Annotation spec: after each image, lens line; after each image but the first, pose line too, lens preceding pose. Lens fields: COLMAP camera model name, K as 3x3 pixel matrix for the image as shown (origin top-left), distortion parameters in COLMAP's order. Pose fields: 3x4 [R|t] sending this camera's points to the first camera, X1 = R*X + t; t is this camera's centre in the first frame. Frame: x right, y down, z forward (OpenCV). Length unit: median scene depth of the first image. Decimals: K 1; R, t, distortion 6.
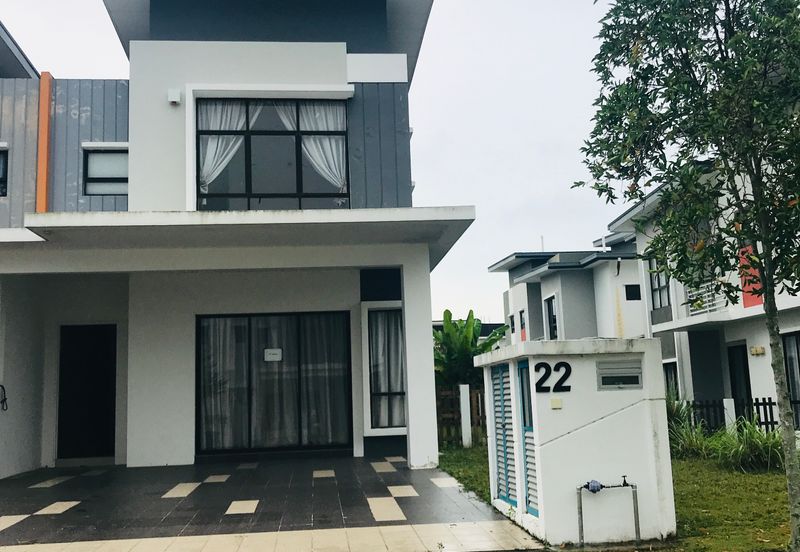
lens RADIAL K [[881.5, 0, 400.0], [0, 881.5, 276.0], [0, 0, 1]] dist [0.001548, -0.014089]
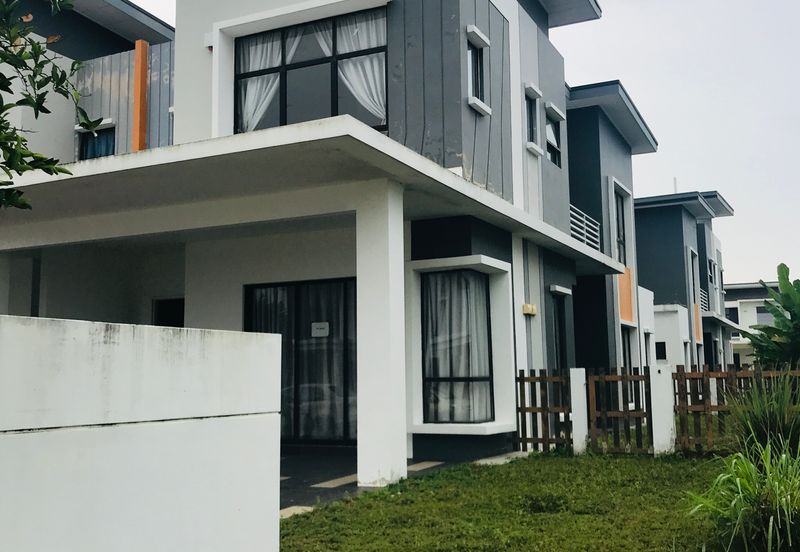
lens RADIAL K [[881.5, 0, 400.0], [0, 881.5, 276.0], [0, 0, 1]] dist [0.001548, -0.014089]
pose [[0.837271, -0.037799, -0.545480, 0.372897], [0.058743, 0.998052, 0.021006, 0.025462], [0.543623, -0.049631, 0.837861, 0.339096]]
